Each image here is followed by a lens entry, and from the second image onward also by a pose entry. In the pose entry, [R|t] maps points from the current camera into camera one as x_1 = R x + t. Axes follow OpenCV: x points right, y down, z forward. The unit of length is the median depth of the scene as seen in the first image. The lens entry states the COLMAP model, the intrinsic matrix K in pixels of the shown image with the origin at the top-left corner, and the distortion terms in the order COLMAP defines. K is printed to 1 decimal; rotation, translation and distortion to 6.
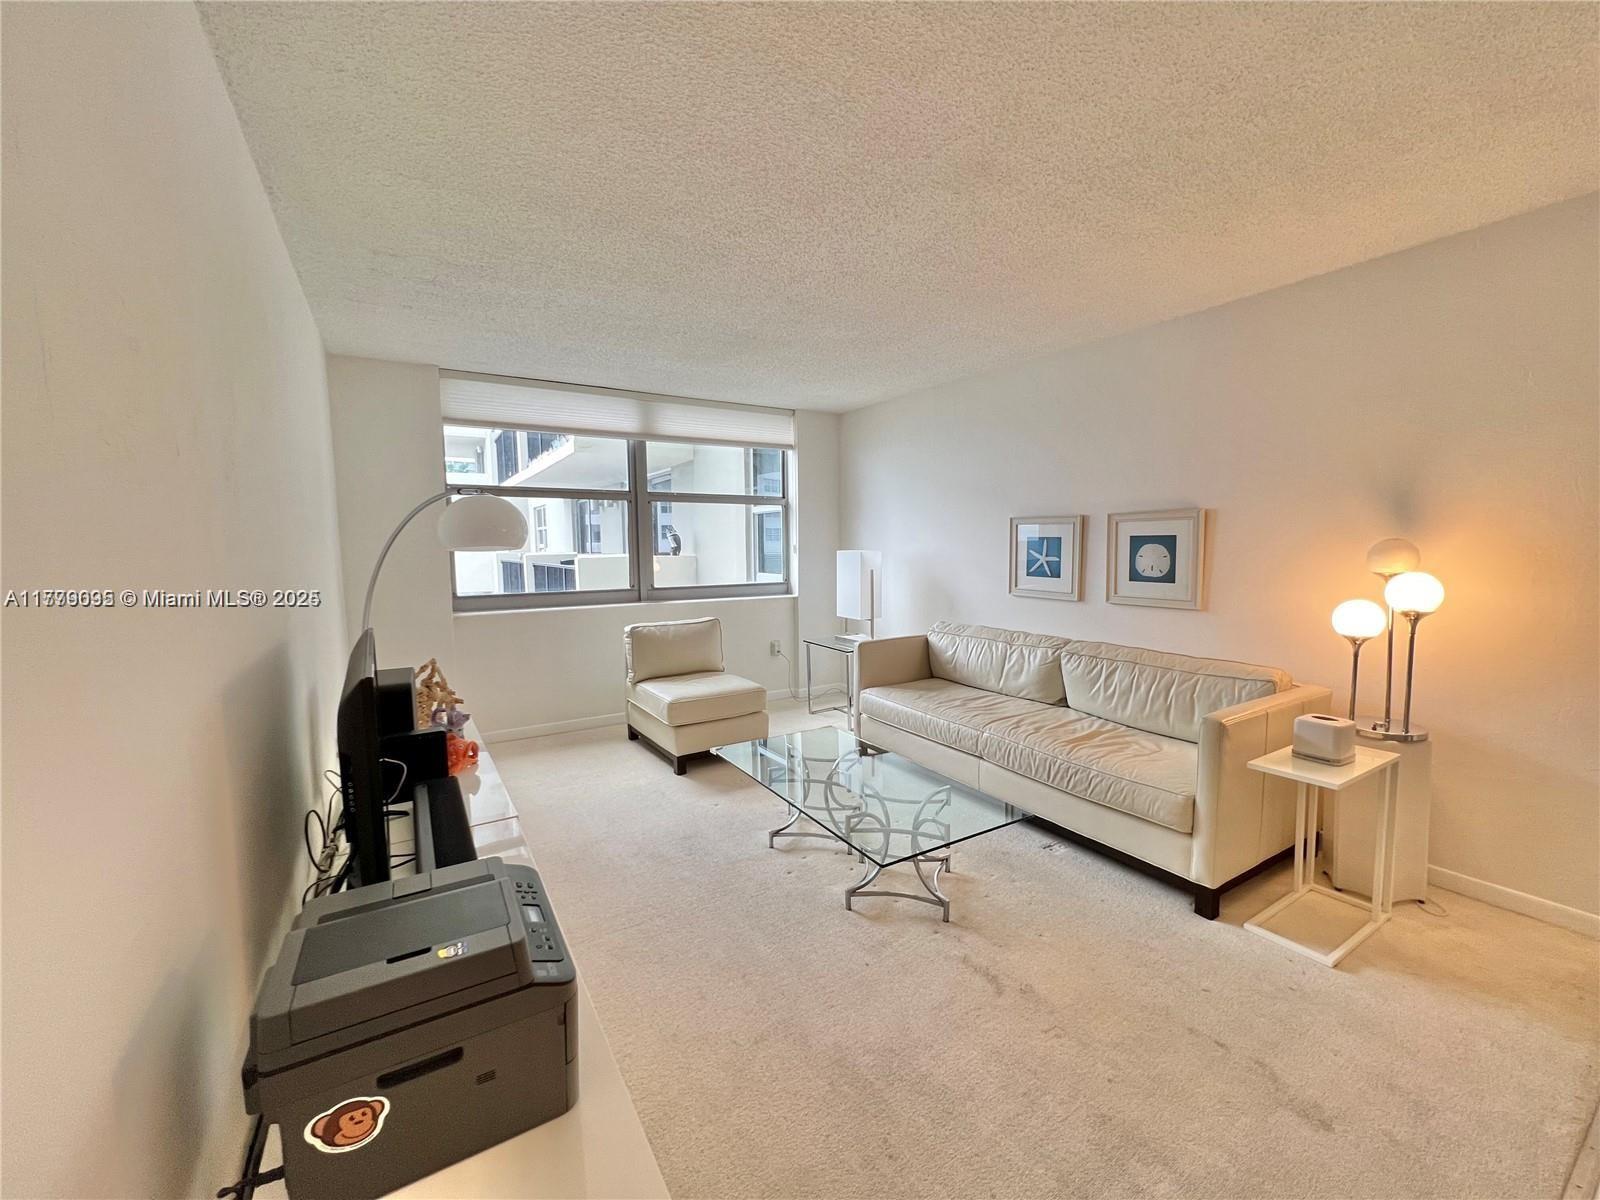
lens RADIAL K [[641.3, 0, 799.2], [0, 641.3, 604.6], [0, 0, 1]] dist [-0.000267, 0.000031]
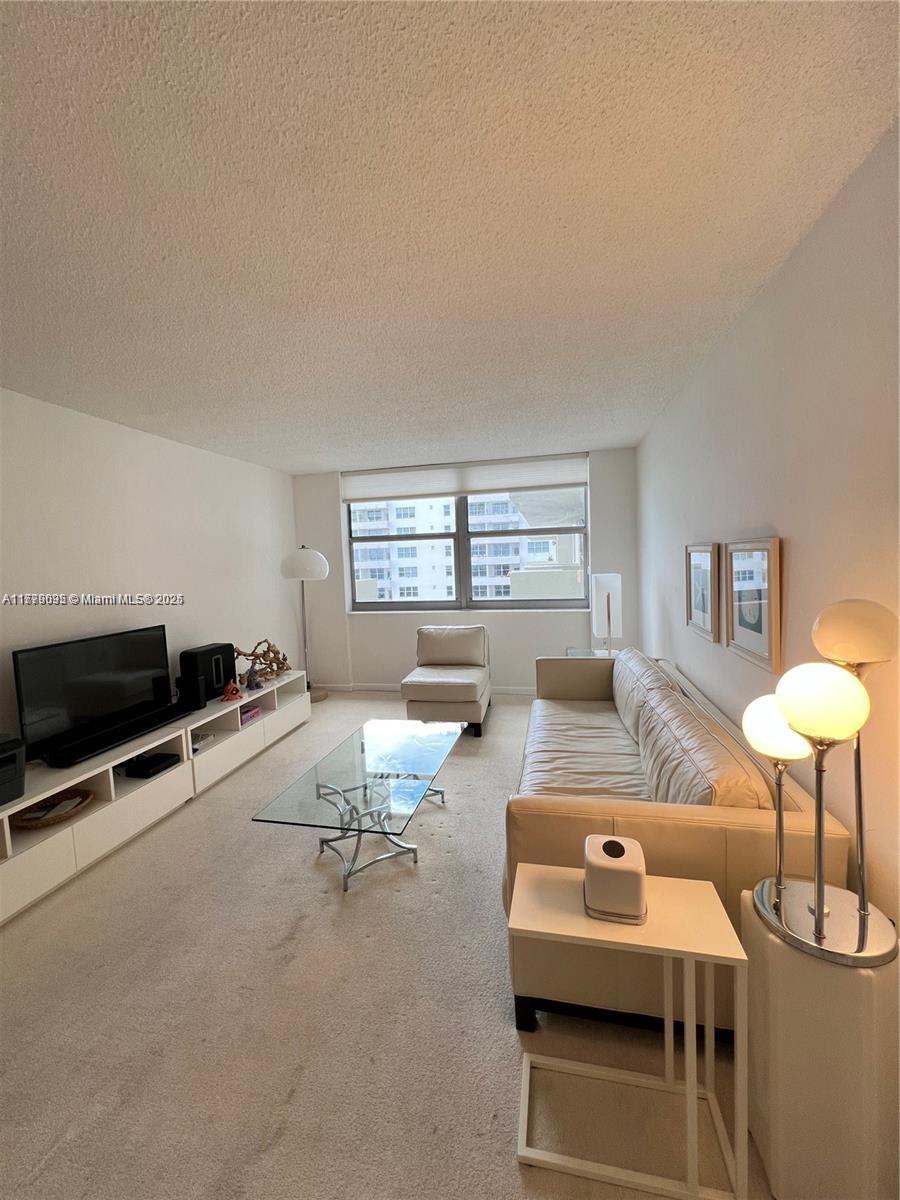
lens RADIAL K [[479.8, 0, 446.8], [0, 479.8, 601.8], [0, 0, 1]] dist [-0.000808, 0.000185]
pose [[0.716819, 0.044088, -0.695865, 0.661219], [-0.035960, 0.999008, 0.026251, -0.068679], [0.696332, 0.006206, 0.717693, 0.302323]]
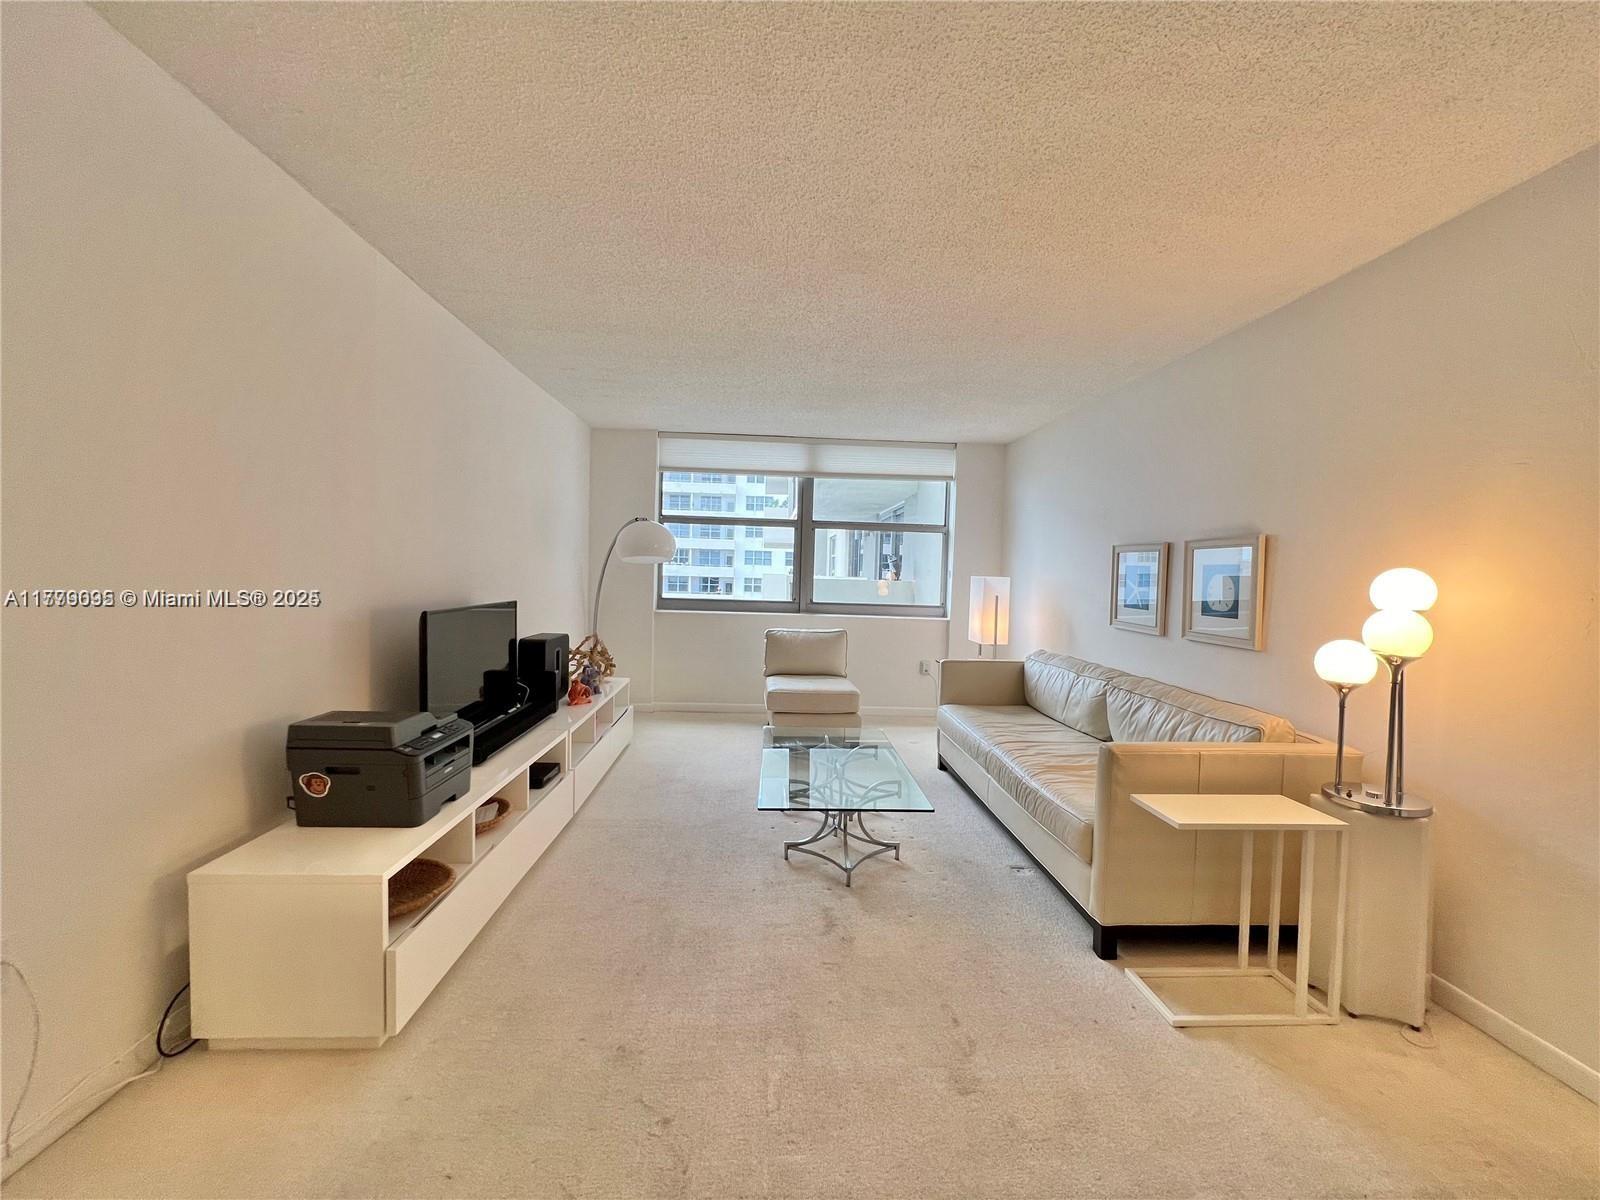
lens RADIAL K [[643.6, 0, 796.8], [0, 643.6, 605.8], [0, 0, 1]] dist [-0.002004, -0.000457]
pose [[0.876124, 0.059652, -0.478380, 0.442205], [-0.082677, 0.996205, -0.027196, 0.021132], [0.474943, 0.063378, 0.877732, -0.058385]]
